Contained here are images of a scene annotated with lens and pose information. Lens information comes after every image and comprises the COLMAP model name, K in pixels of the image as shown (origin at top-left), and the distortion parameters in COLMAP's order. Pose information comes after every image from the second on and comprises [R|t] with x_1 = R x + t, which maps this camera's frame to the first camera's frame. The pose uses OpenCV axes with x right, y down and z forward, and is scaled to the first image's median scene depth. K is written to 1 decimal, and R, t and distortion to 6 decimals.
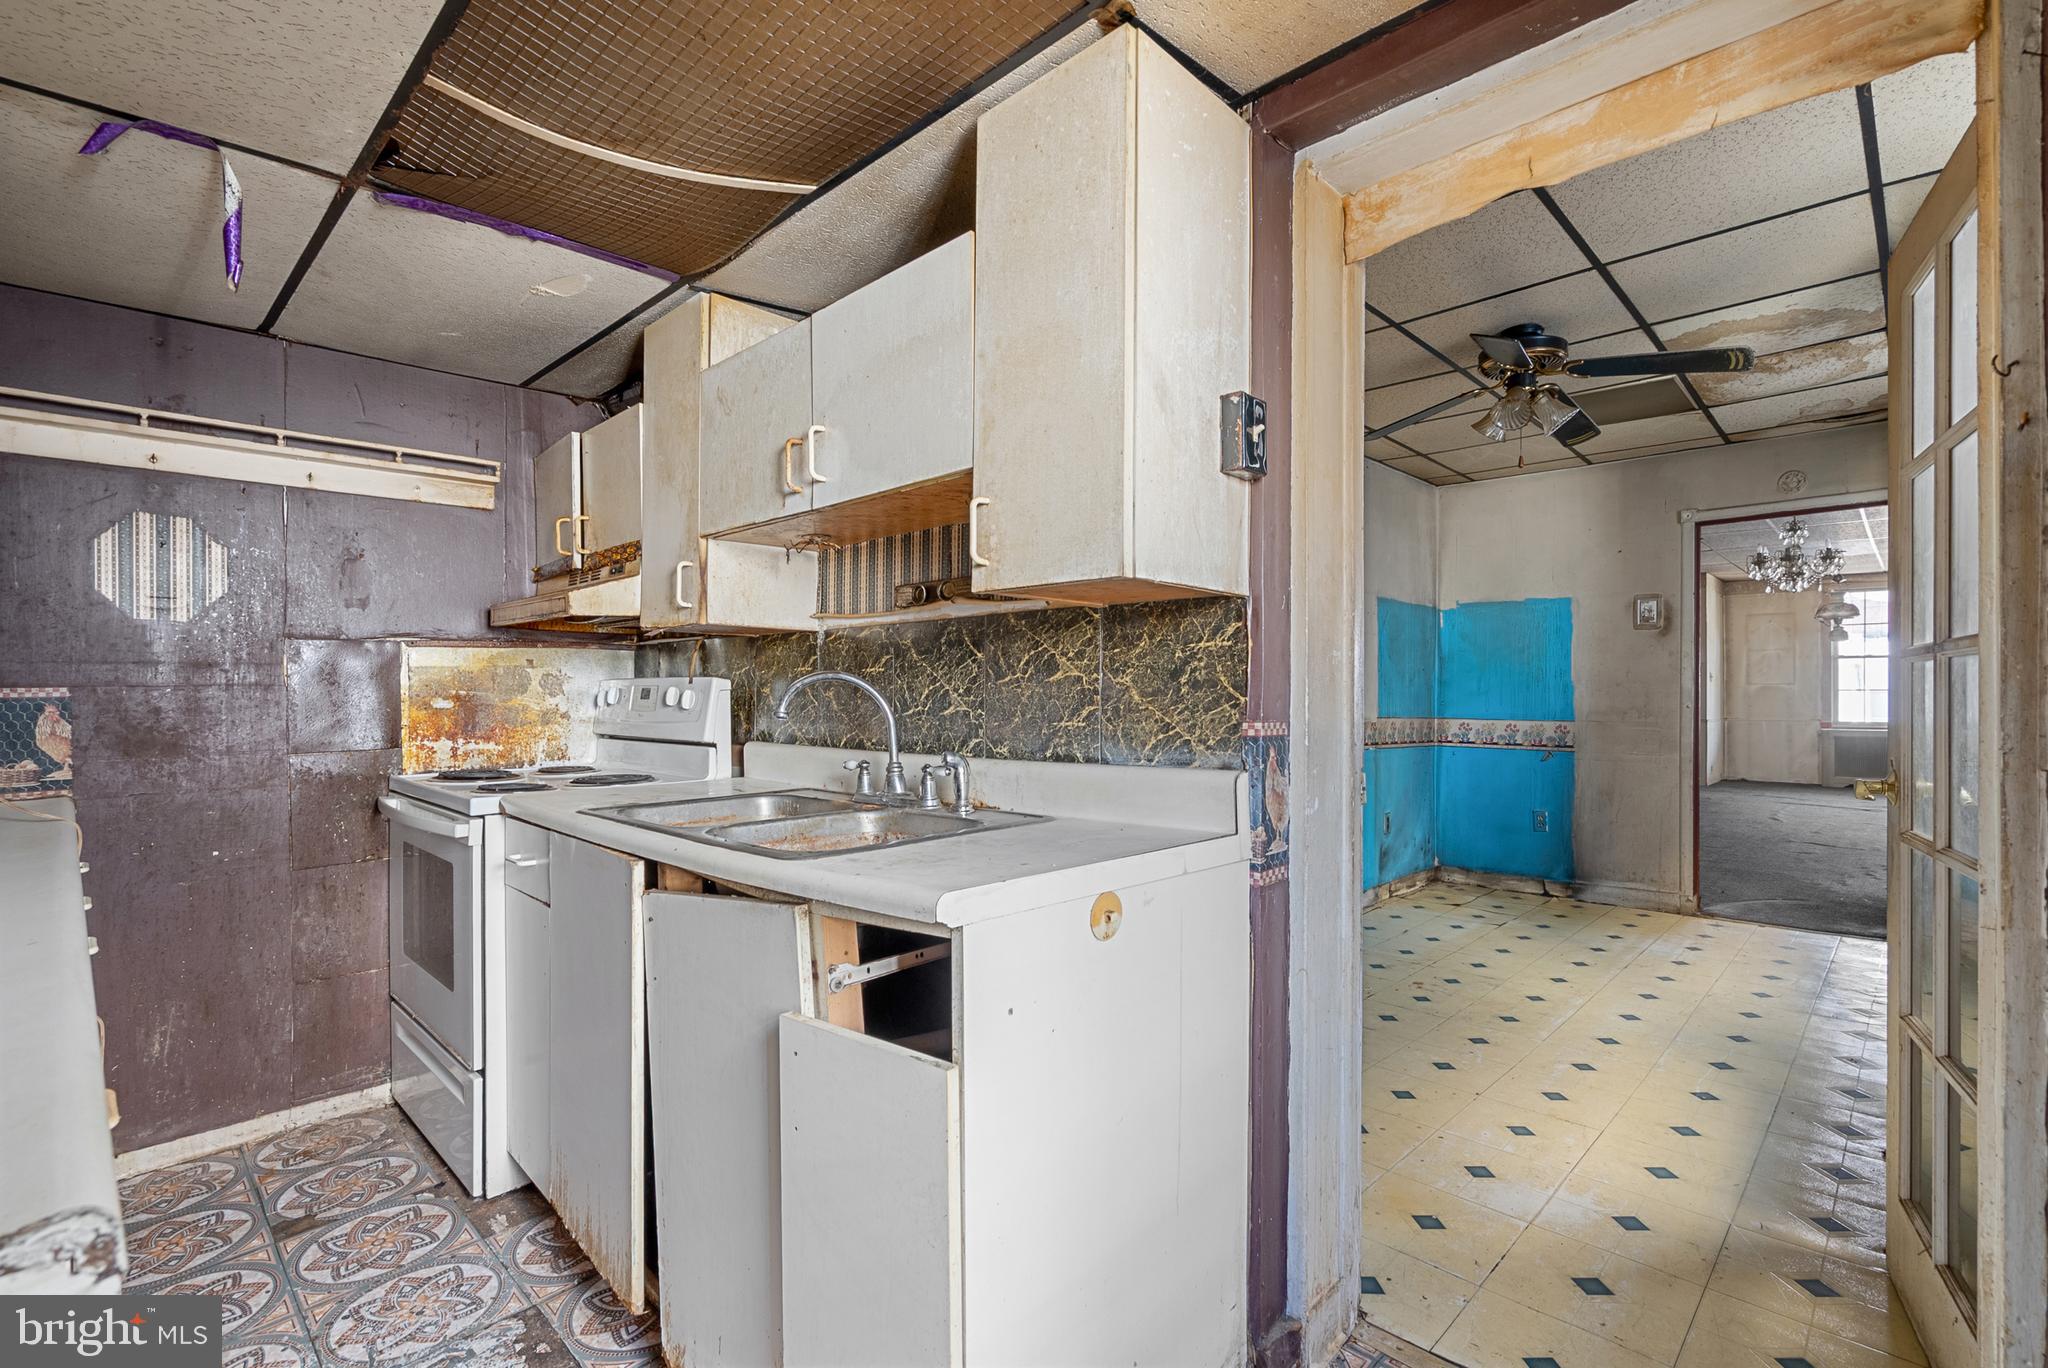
lens RADIAL K [[935.6, 0, 1020.8], [0, 935.6, 692.5], [0, 0, 1]] dist [-0.001919, 0.000080]
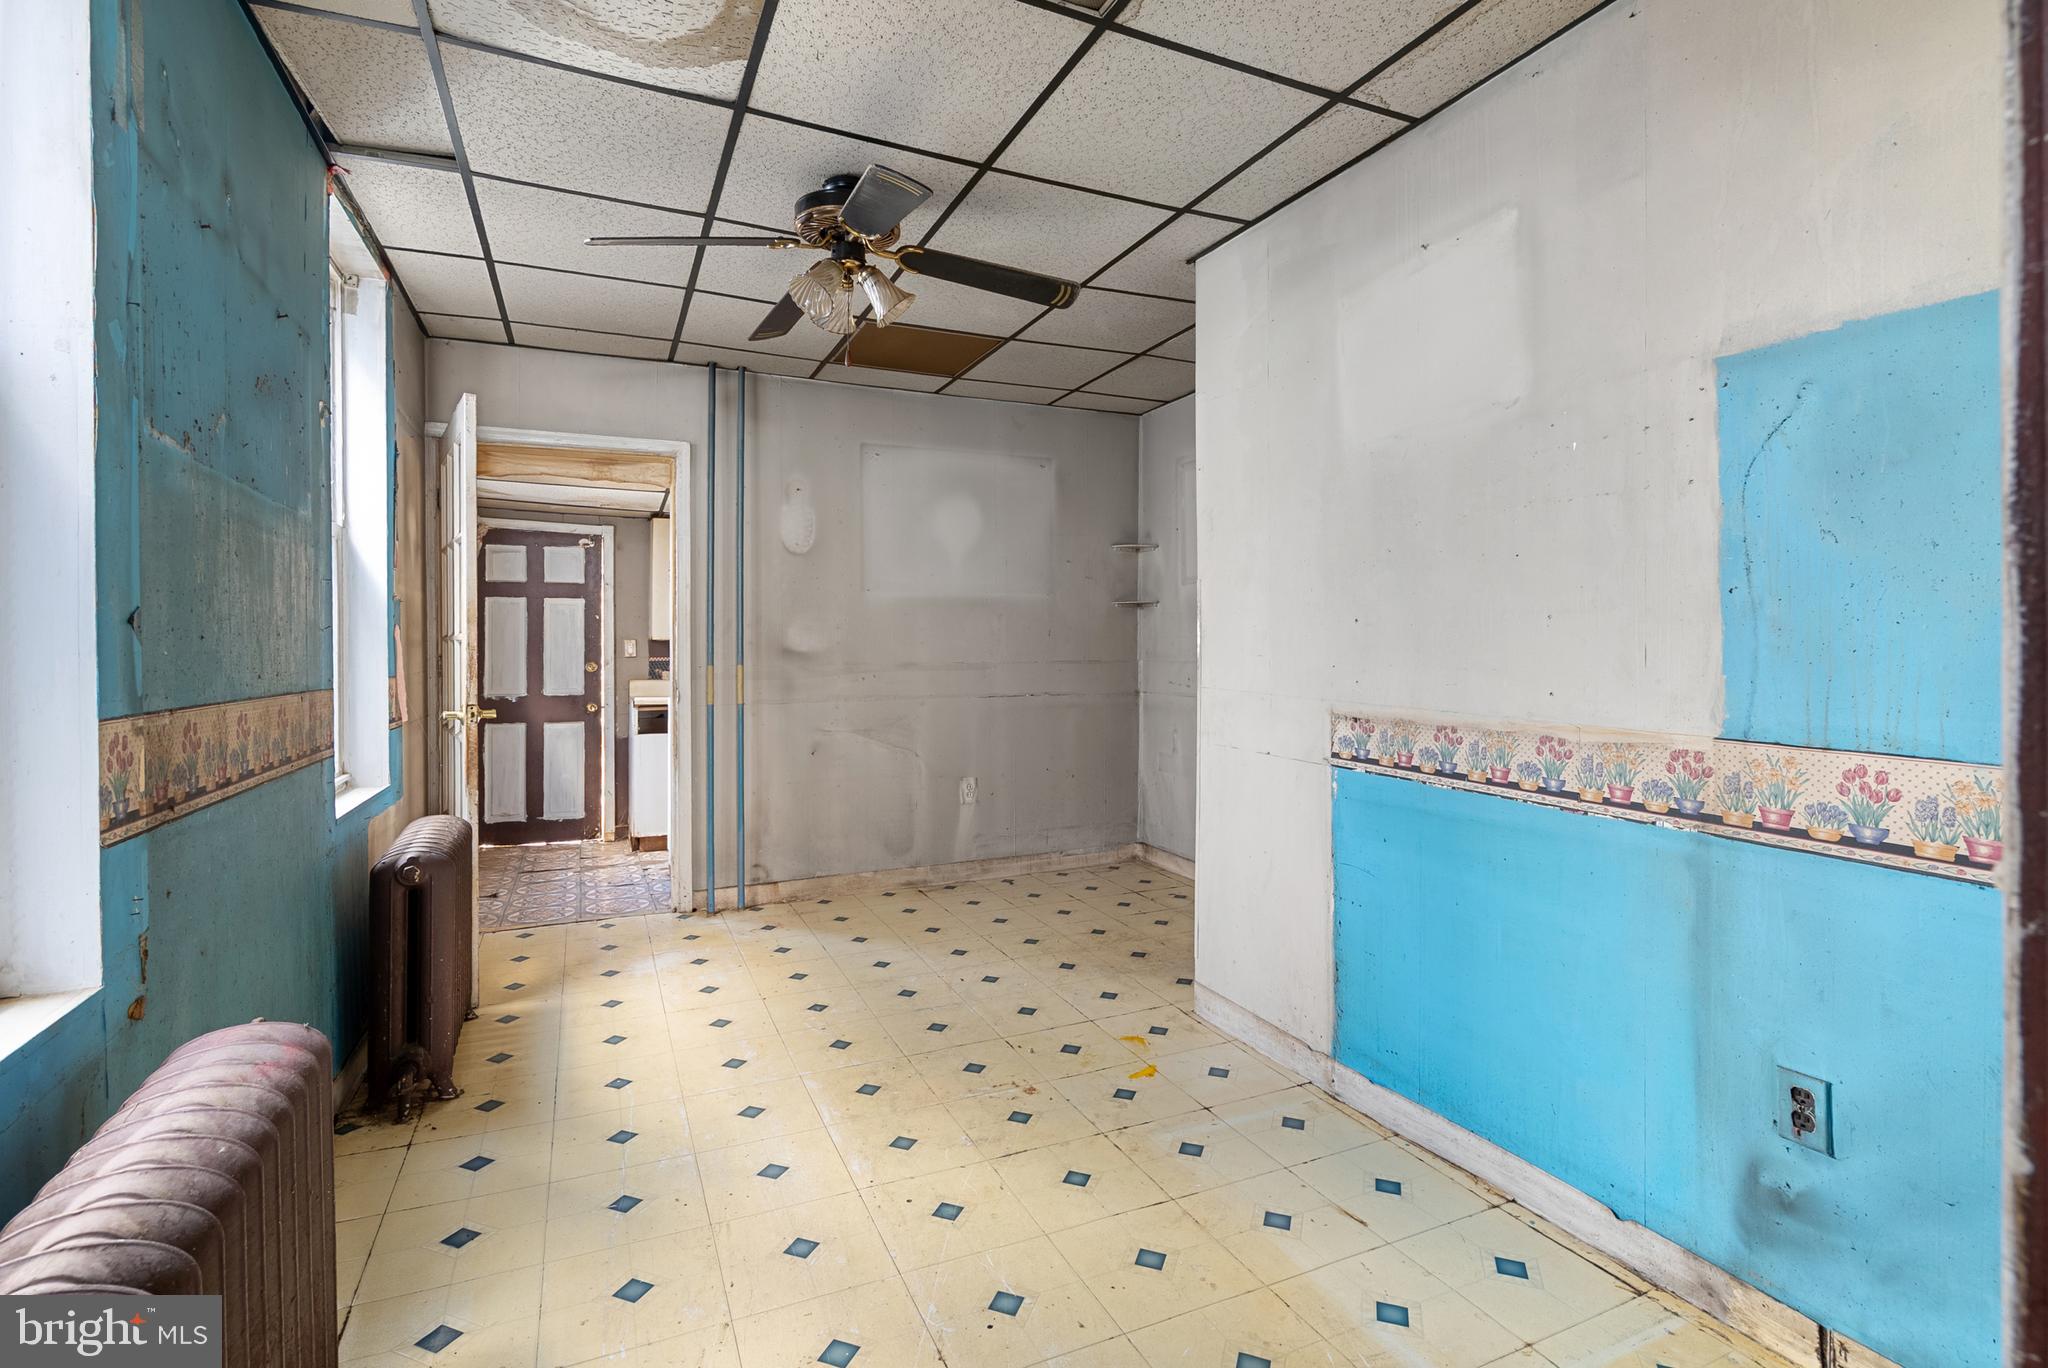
lens RADIAL K [[955.5, 0, 1024.0], [0, 955.5, 645.0], [0, 0, 1]] dist [-0.002615, -0.000034]
pose [[-0.362083, -0.004381, -0.932136, 1.252263], [0.005514, 0.999961, -0.006842, -0.005389], [0.932130, -0.007617, -0.362045, 1.461568]]
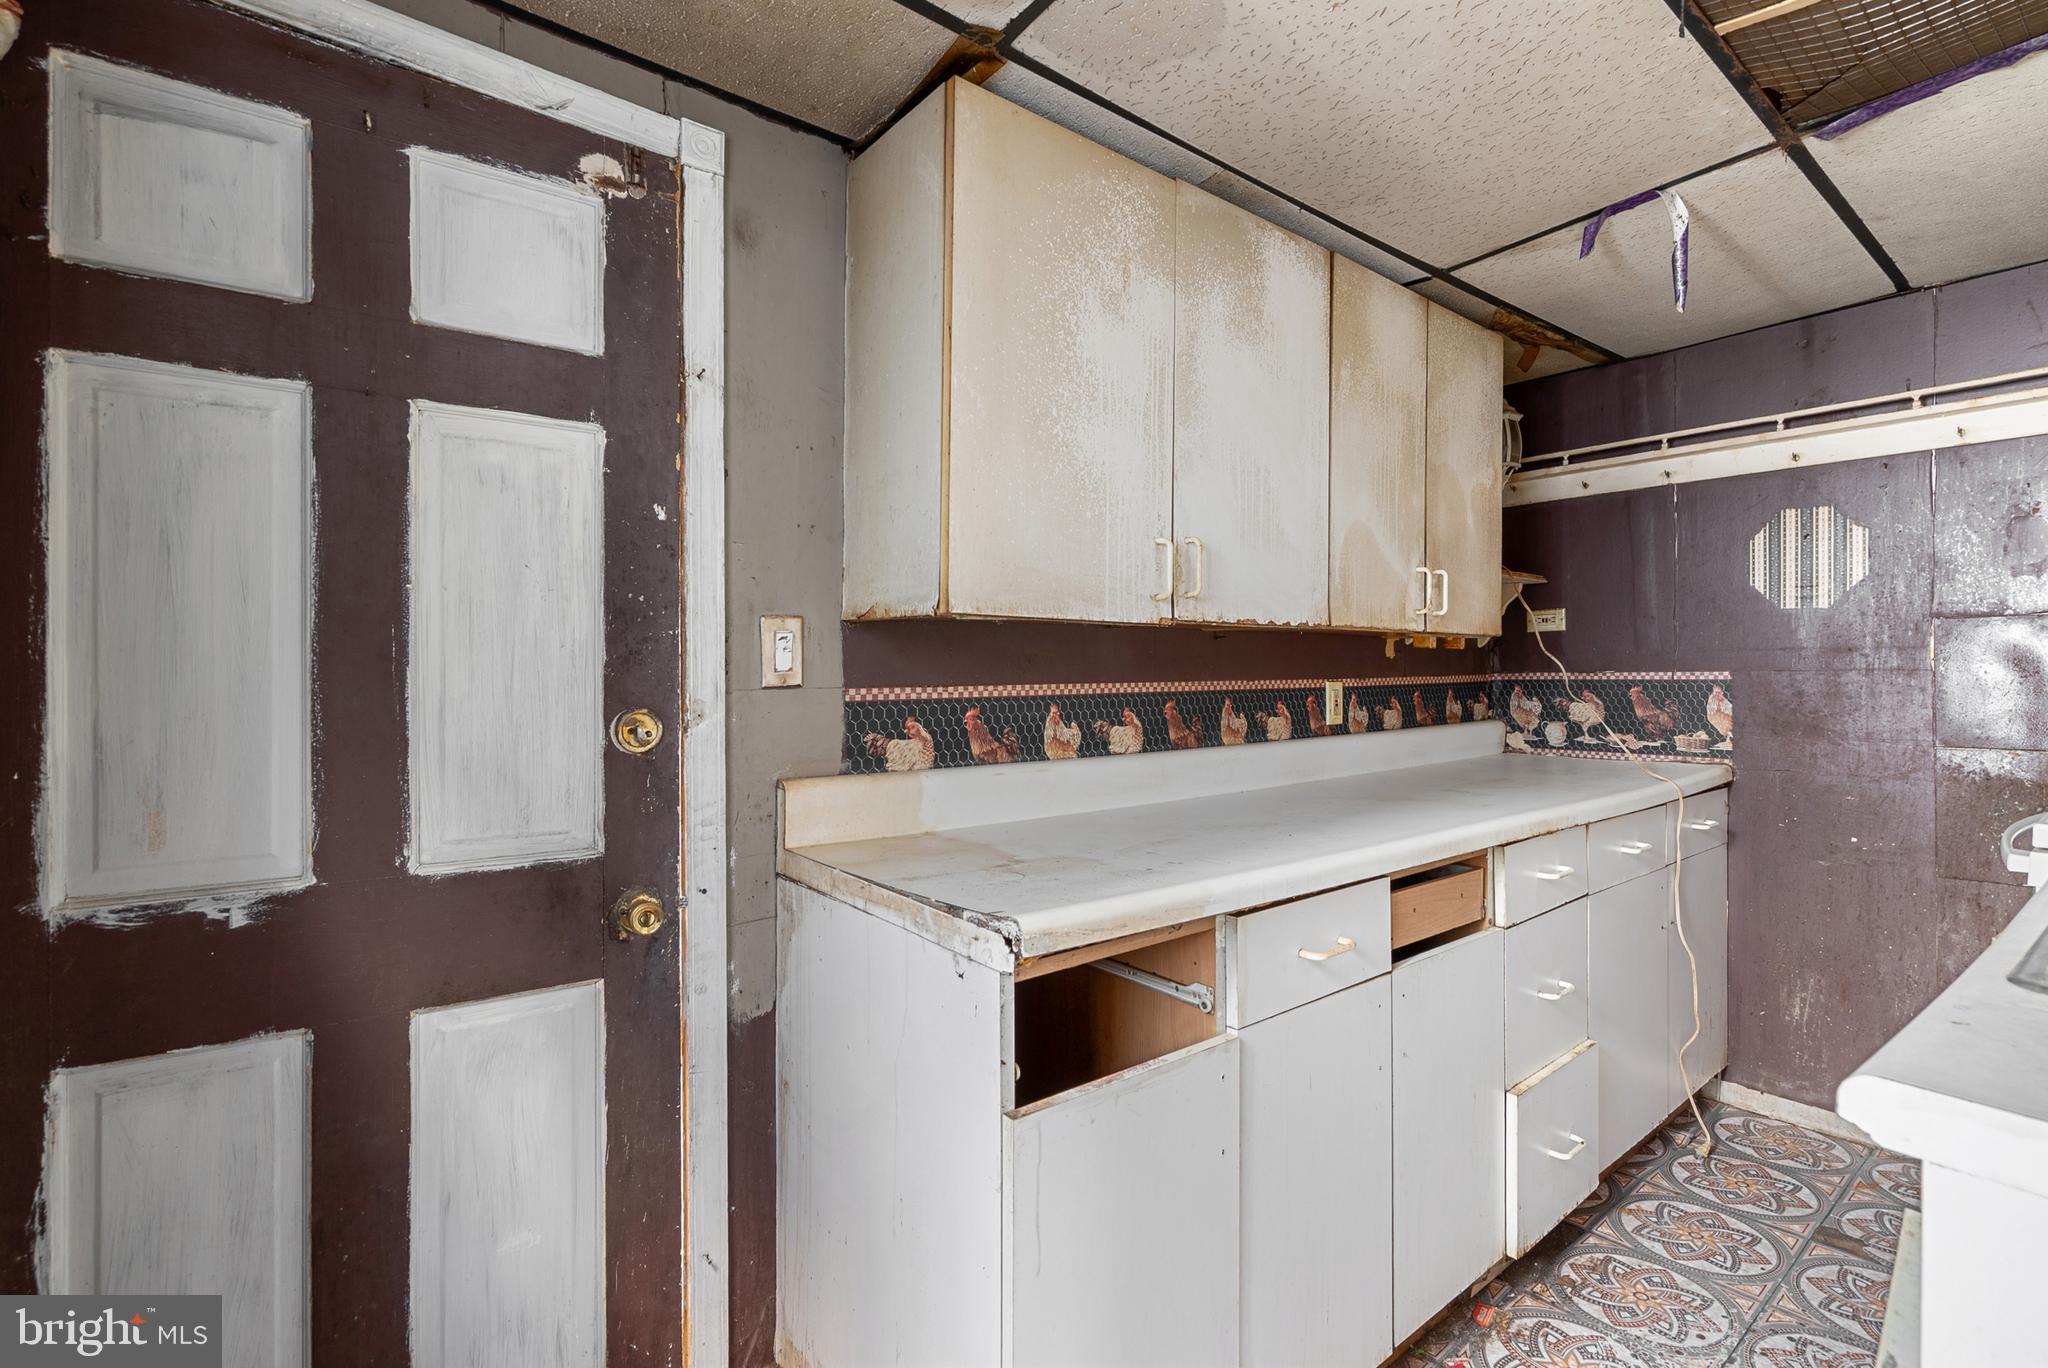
lens RADIAL K [[923.9, 0, 1018.0], [0, 923.9, 674.0], [0, 0, 1]] dist [0.001489, 0.000057]
pose [[-0.137087, 0.009816, -0.990510, 0.238900], [-0.004328, 0.999935, 0.010508, -0.010225], [0.990550, 0.005727, -0.137036, 0.267167]]
